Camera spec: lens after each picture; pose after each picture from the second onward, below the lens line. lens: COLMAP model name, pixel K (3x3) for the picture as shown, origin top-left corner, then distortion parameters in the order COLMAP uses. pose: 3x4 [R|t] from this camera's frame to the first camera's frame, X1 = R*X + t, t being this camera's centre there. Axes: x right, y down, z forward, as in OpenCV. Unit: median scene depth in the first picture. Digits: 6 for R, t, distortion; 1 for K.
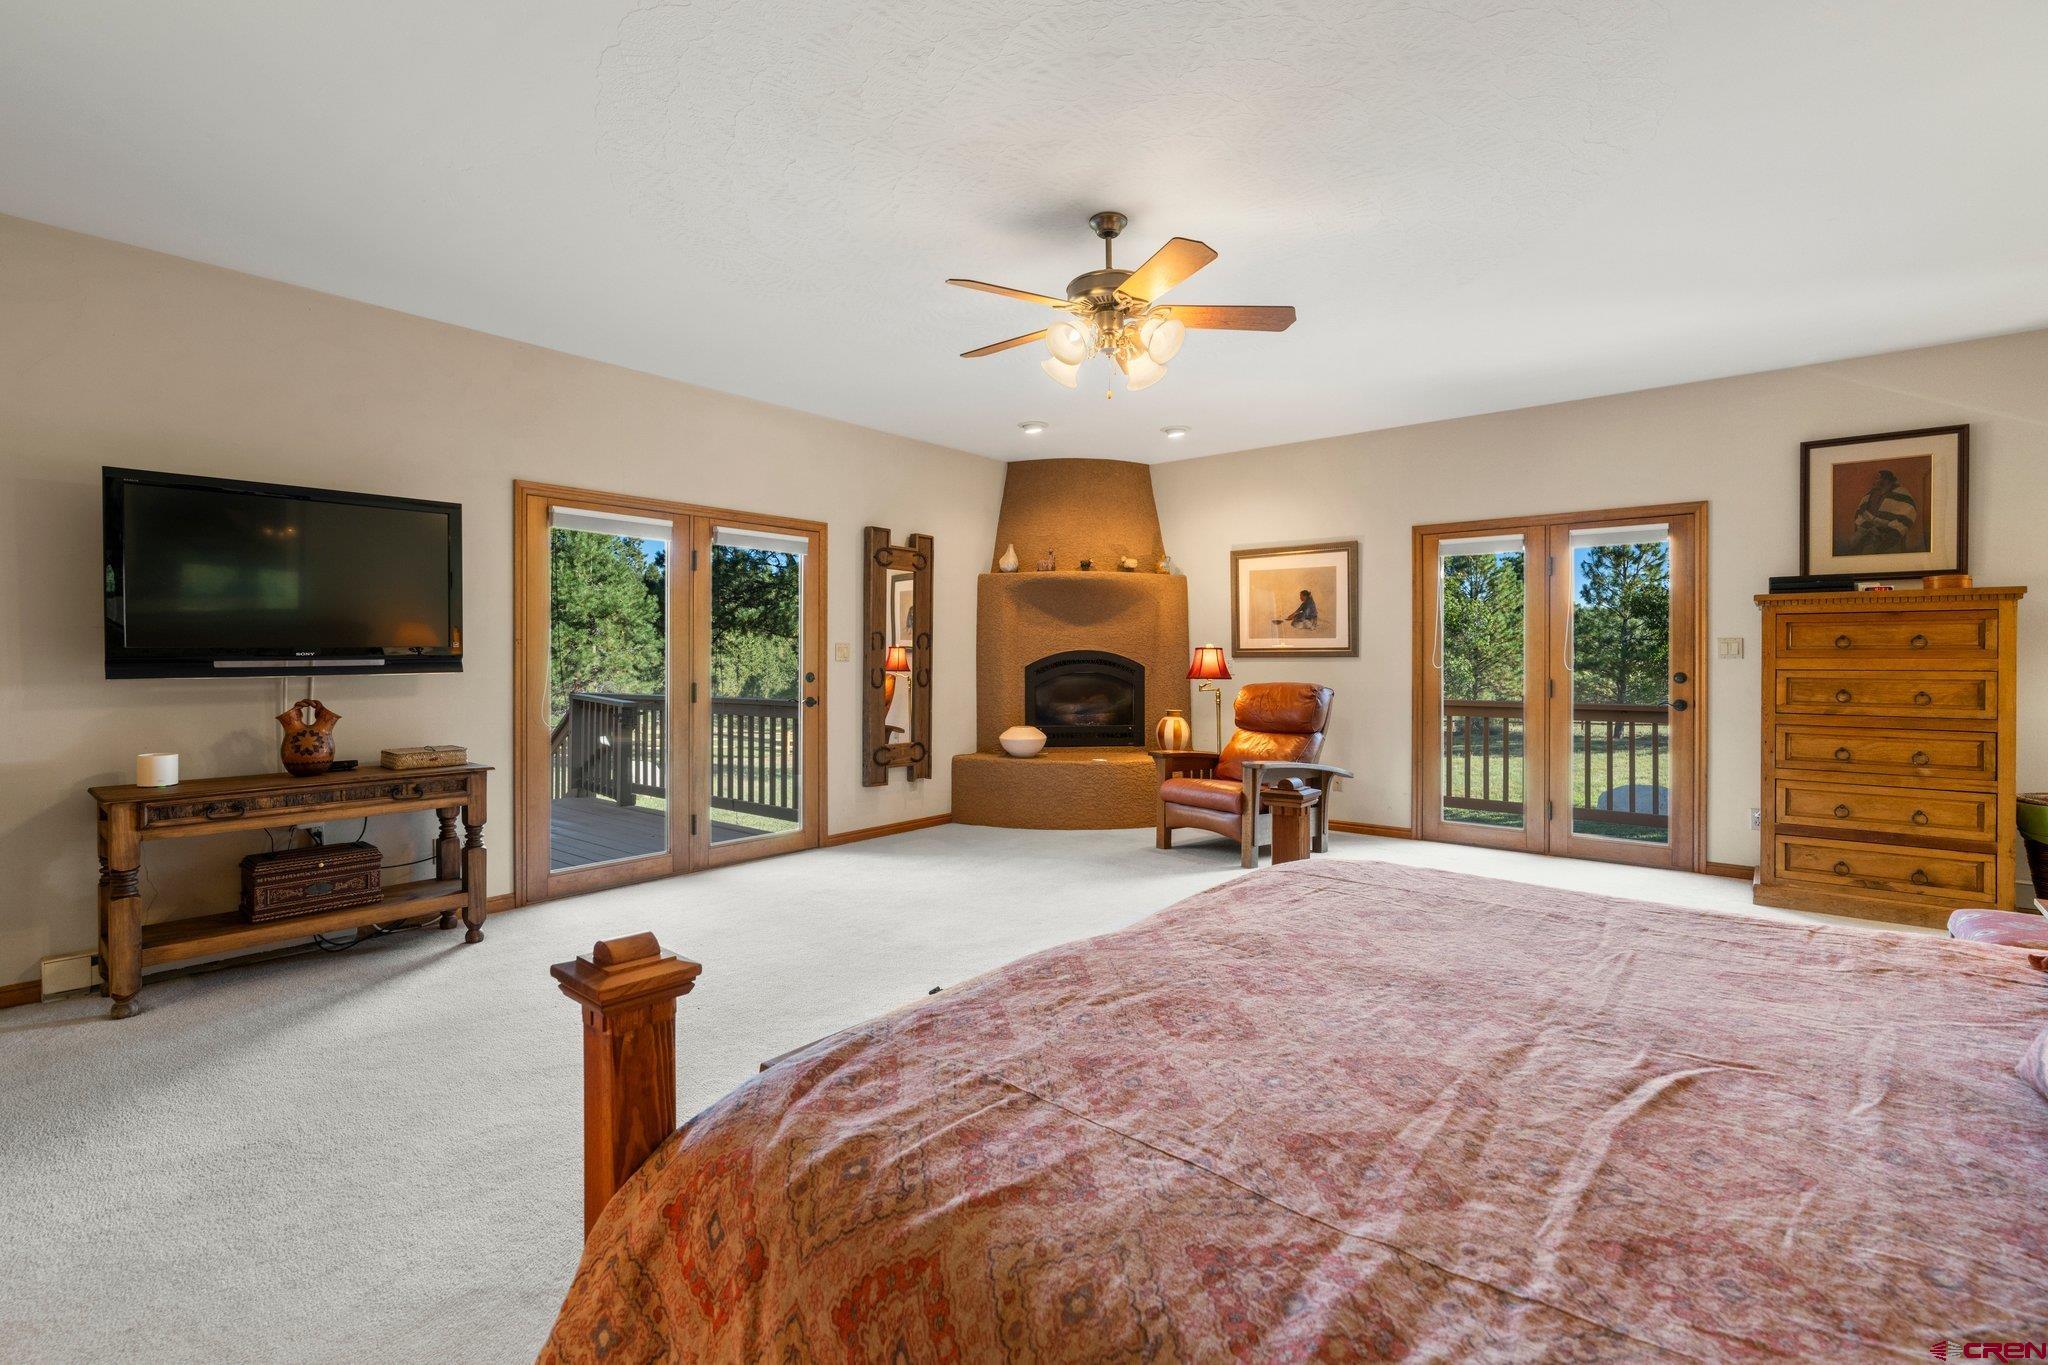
lens RADIAL K [[930.7, 0, 1025.3], [0, 930.7, 667.3], [0, 0, 1]] dist [-0.010475, 0.002580]
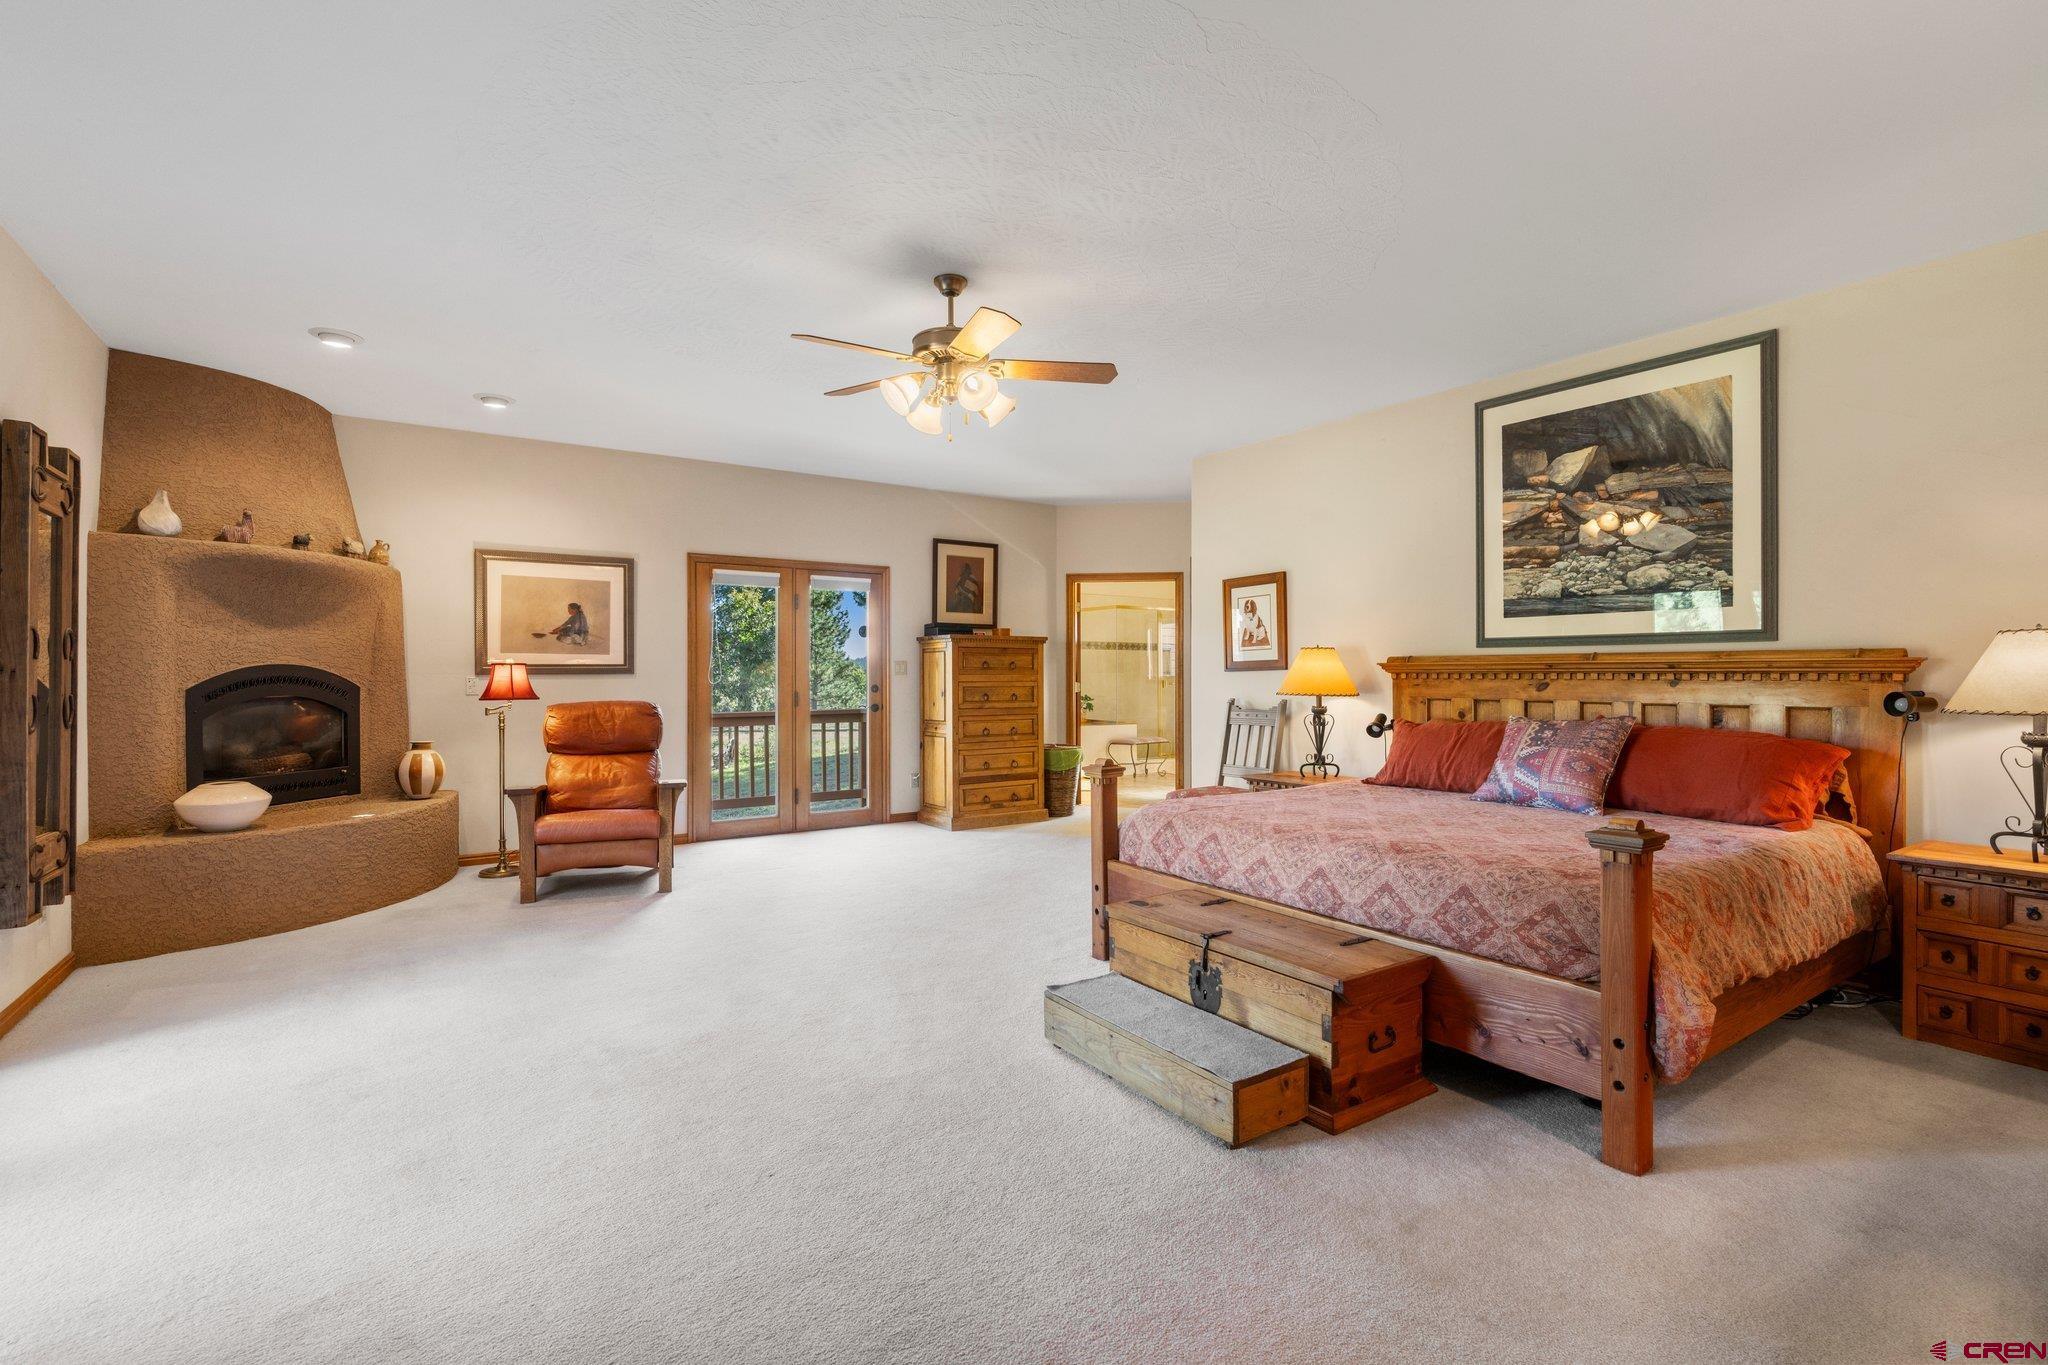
lens RADIAL K [[930.7, 0, 1026.8], [0, 930.7, 675.3], [0, 0, 1]] dist [-0.010475, 0.002580]
pose [[0.271057, -0.002386, 0.962560, -0.522037], [0.011338, 0.999935, -0.000714, -0.004459], [-0.962496, 0.011107, 0.271067, 0.336063]]
